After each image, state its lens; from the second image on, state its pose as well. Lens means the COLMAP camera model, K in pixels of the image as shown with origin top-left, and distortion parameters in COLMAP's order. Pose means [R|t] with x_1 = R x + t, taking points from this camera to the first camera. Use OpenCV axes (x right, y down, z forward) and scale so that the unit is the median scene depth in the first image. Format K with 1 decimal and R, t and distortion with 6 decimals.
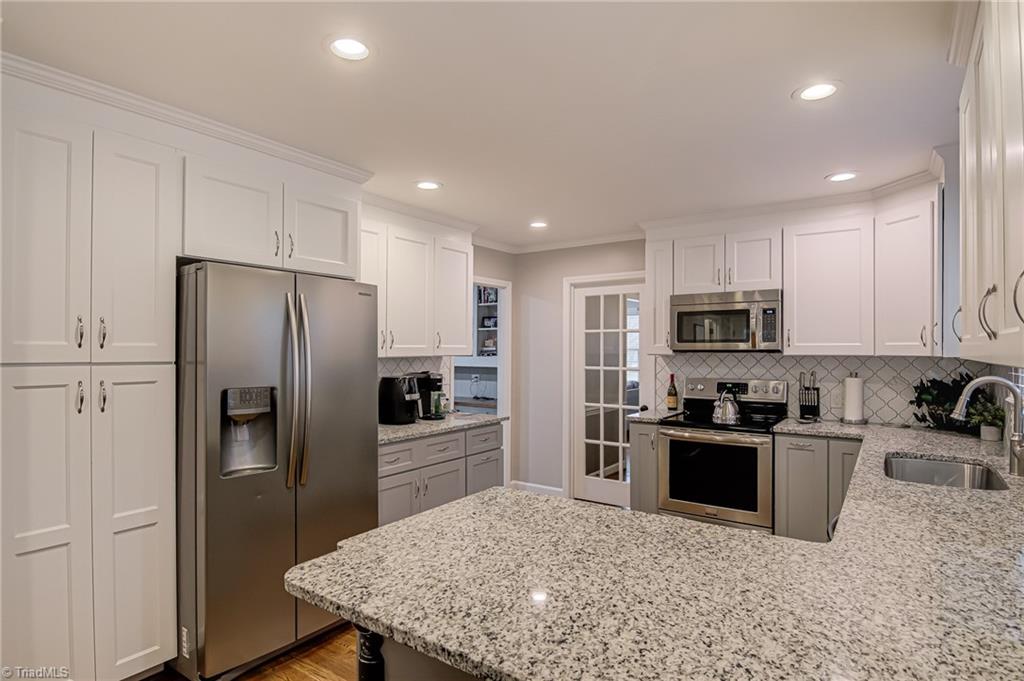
lens RADIAL K [[544.9, 0, 511.7], [0, 544.9, 351.1], [0, 0, 1]] dist [-0.001463, -0.000112]
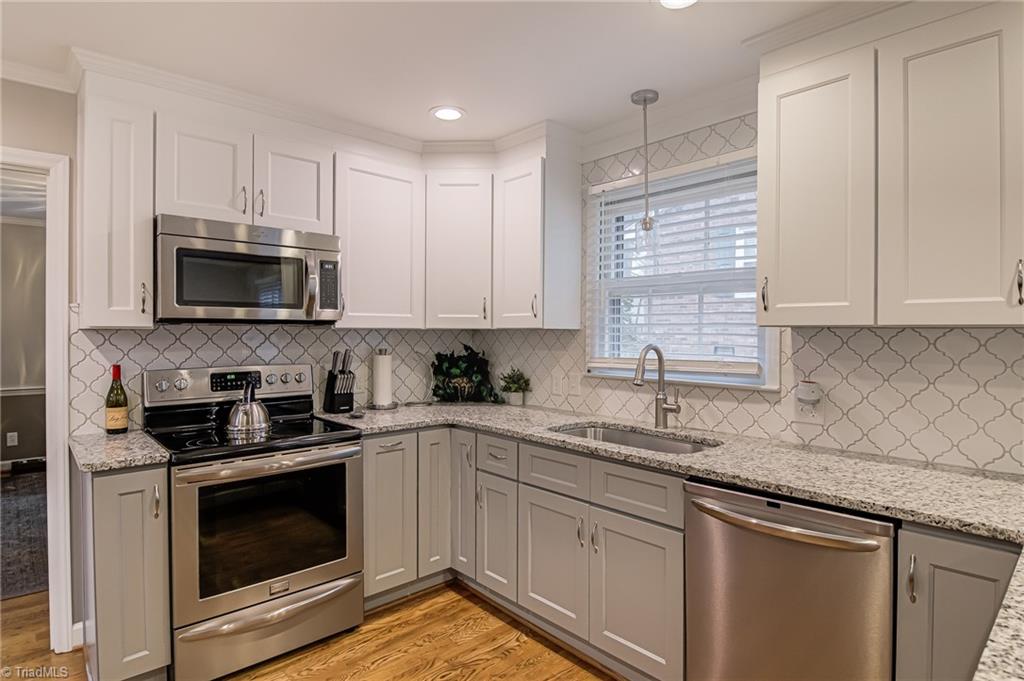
lens RADIAL K [[539.6, 0, 513.4], [0, 539.6, 336.9], [0, 0, 1]] dist [0.015519, -0.026236]
pose [[0.221266, -0.007589, 0.975184, -0.150596], [0.001991, 0.999971, 0.007330, 0.013730], [-0.975211, 0.000319, 0.221275, 0.593286]]
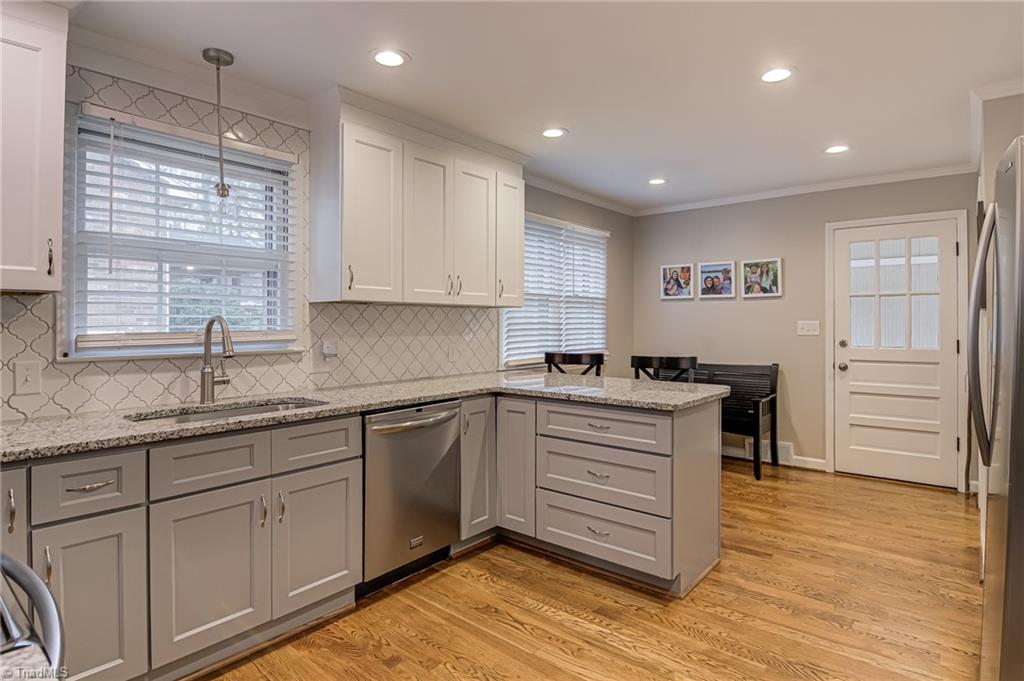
lens RADIAL K [[539.6, 0, 513.4], [0, 539.6, 336.9], [0, 0, 1]] dist [0.015519, -0.026236]
pose [[-0.995799, -0.007125, 0.091288, 0.118590], [-0.003879, 0.999356, 0.035681, 0.028773], [-0.091483, 0.035177, -0.995185, 1.160920]]
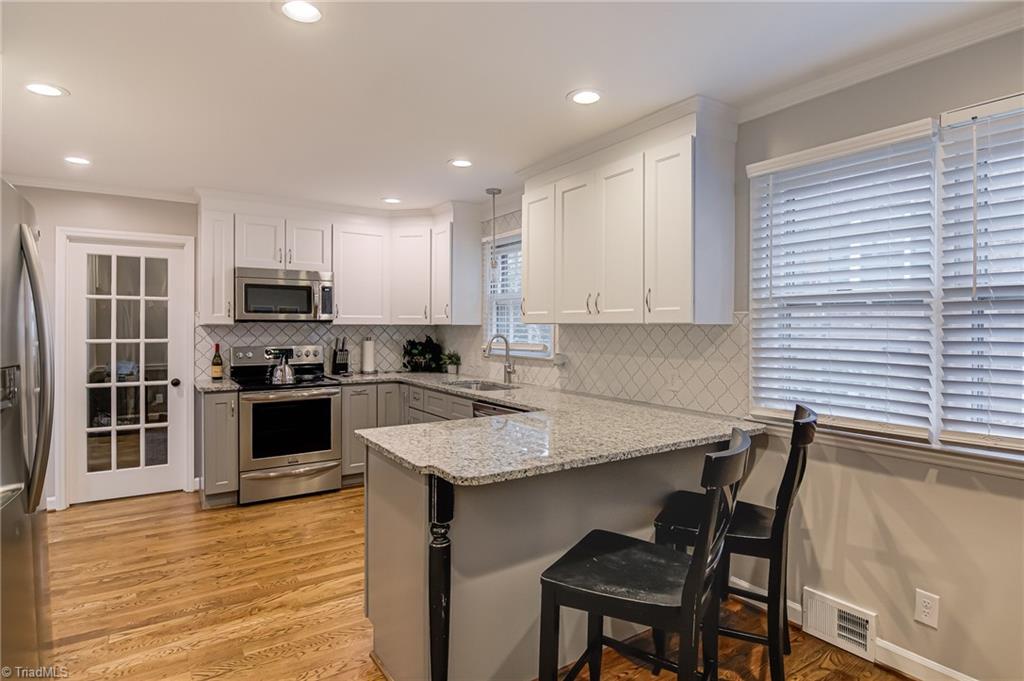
lens RADIAL K [[543.8, 0, 520.7], [0, 543.8, 331.4], [0, 0, 1]] dist [0.000830, -0.000189]
pose [[0.367697, -0.006555, 0.929923, -0.507620], [0.001634, 0.999978, 0.006403, 0.015655], [-0.929944, -0.000835, 0.367700, 0.123122]]
